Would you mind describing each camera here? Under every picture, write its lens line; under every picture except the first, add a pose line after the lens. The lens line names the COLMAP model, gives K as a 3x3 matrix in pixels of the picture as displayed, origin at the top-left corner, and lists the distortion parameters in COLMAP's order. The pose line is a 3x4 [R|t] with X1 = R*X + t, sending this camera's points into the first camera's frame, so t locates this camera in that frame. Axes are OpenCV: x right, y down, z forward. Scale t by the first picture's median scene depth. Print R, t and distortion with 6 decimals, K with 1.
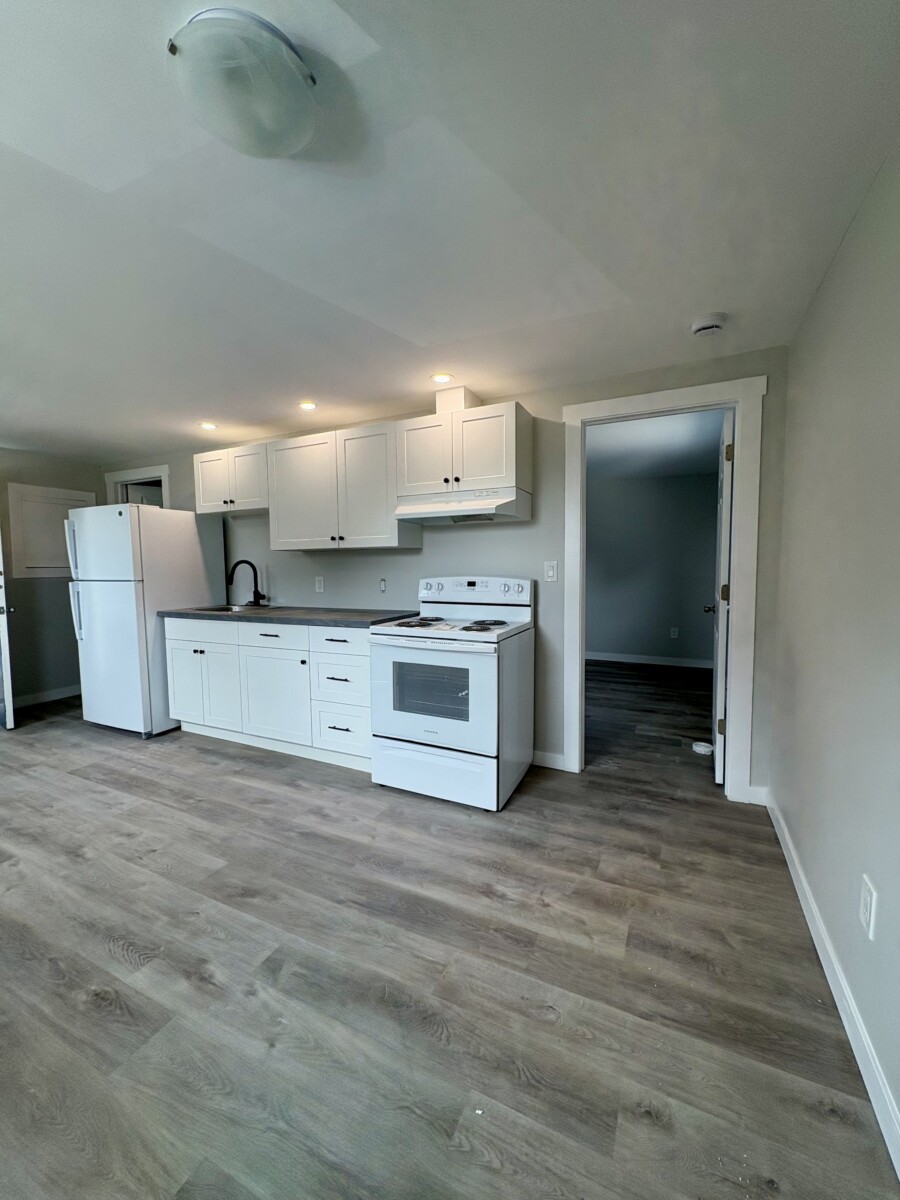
lens RADIAL K [[470.0, 0, 450.0], [0, 470.0, 600.0], [0, 0, 1]] dist [0.000474, -0.000021]
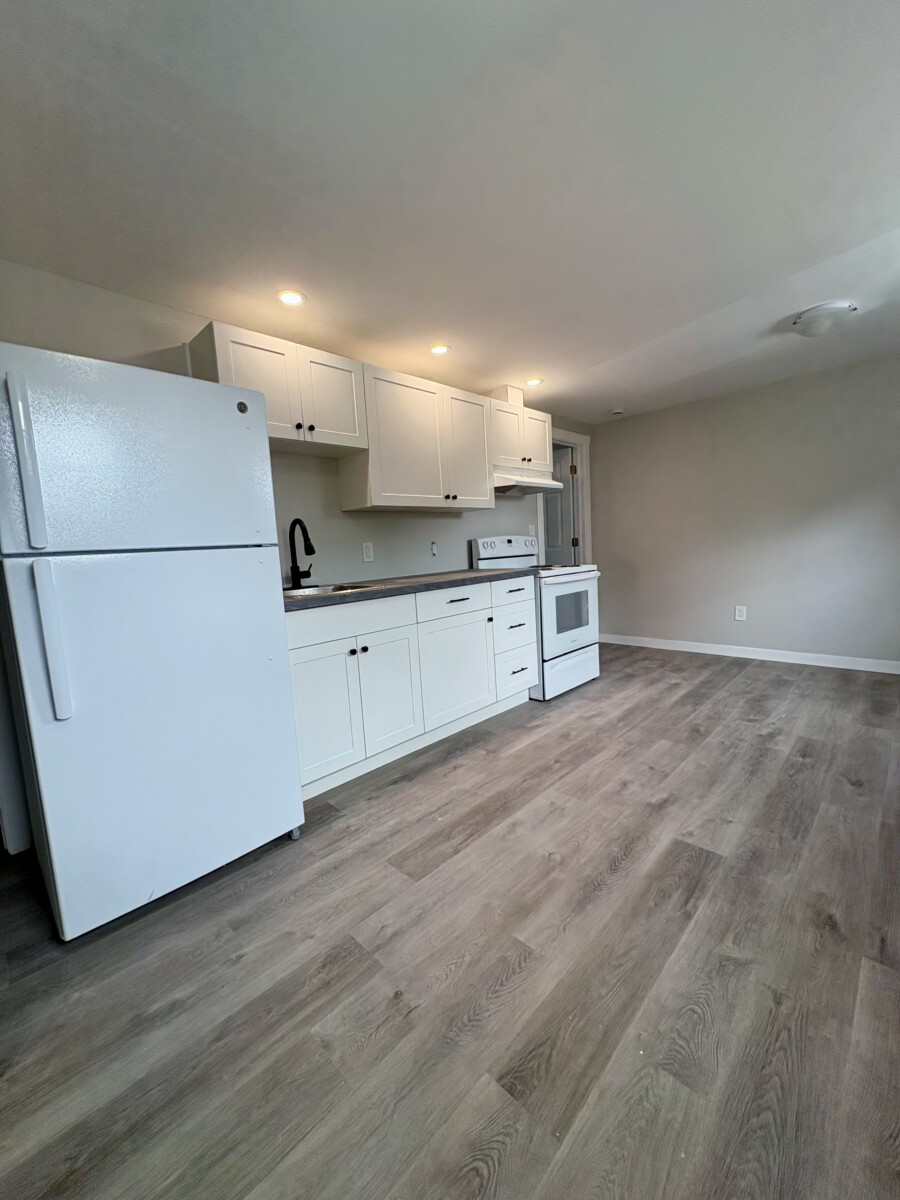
lens RADIAL K [[470.0, 0, 450.0], [0, 470.0, 600.0], [0, 0, 1]] dist [0.000474, -0.000021]
pose [[0.330911, -0.116508, 0.936442, -1.551159], [0.122406, 0.989265, 0.079825, 0.002491], [-0.935689, 0.088211, 0.341620, 0.905995]]
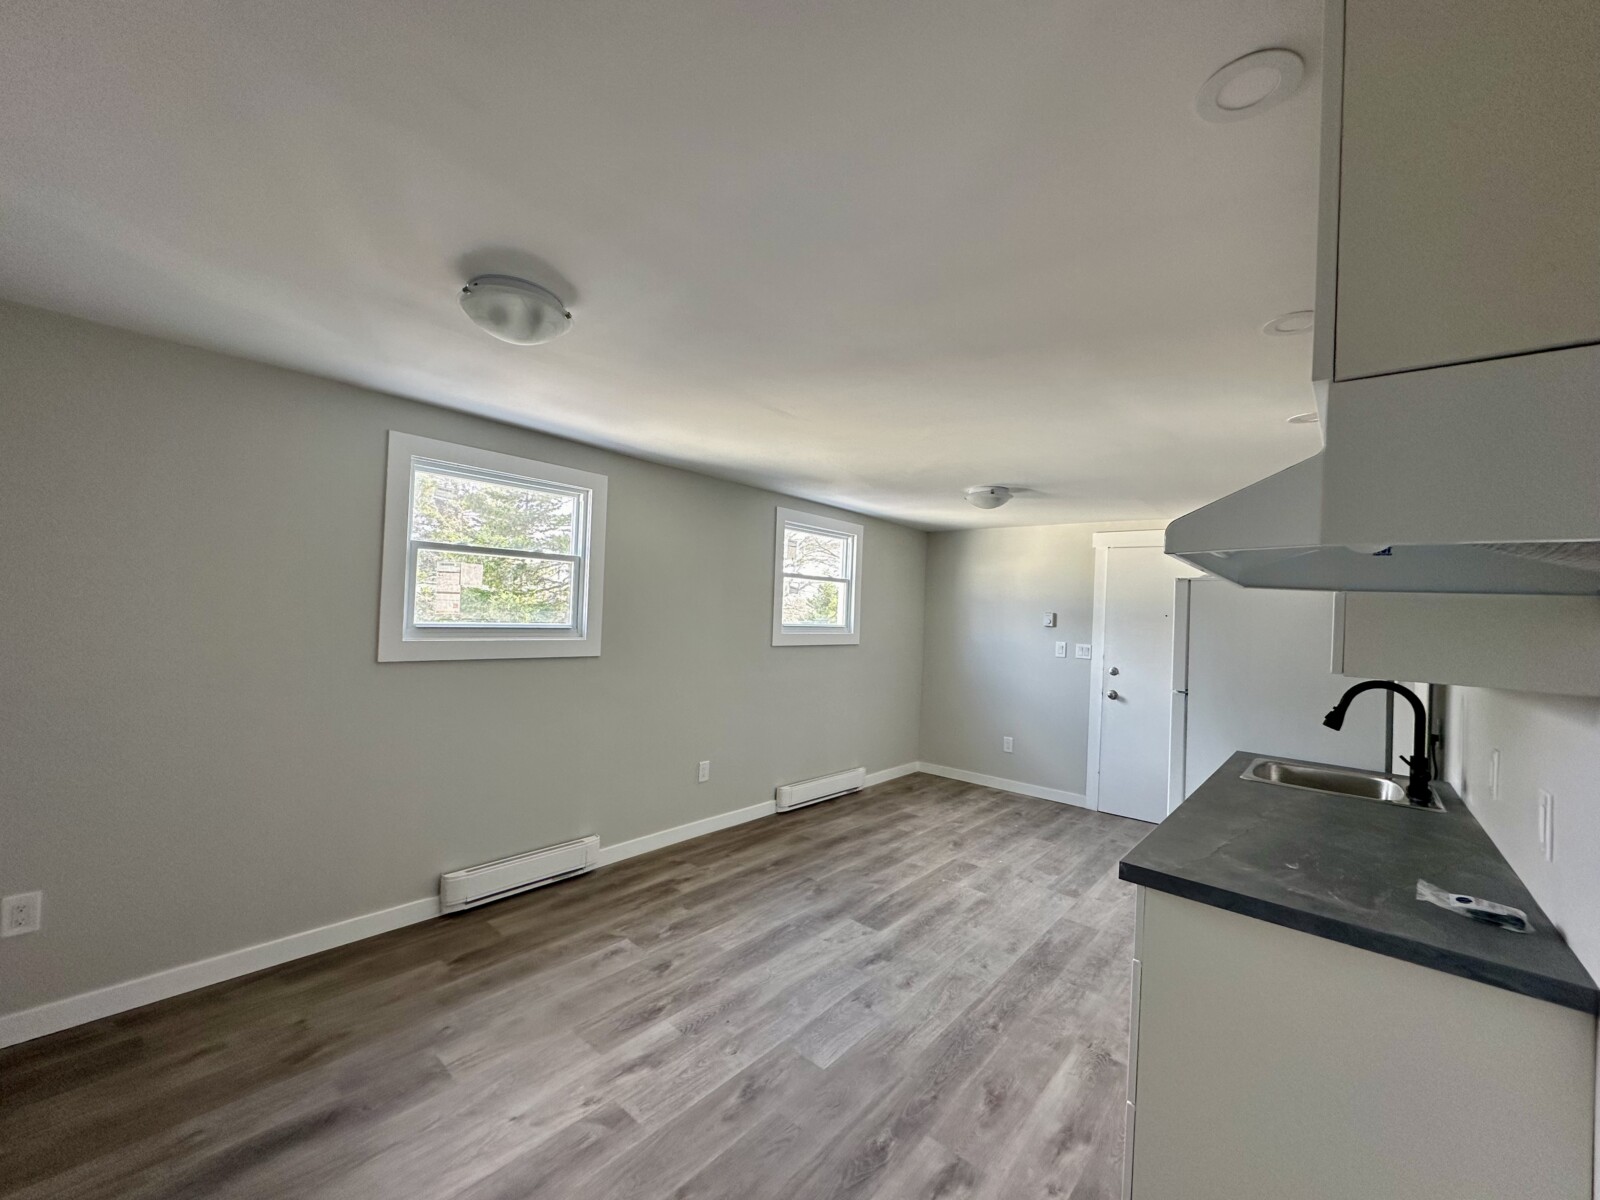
lens RADIAL K [[642.3, 0, 800.0], [0, 642.3, 600.0], [0, 0, 1]] dist [-0.000223, 0.000027]
pose [[-0.263535, -0.027071, -0.964270, 0.454681], [-0.115743, 0.993272, 0.003748, -0.150157], [0.957681, 0.112595, -0.264895, 0.971652]]
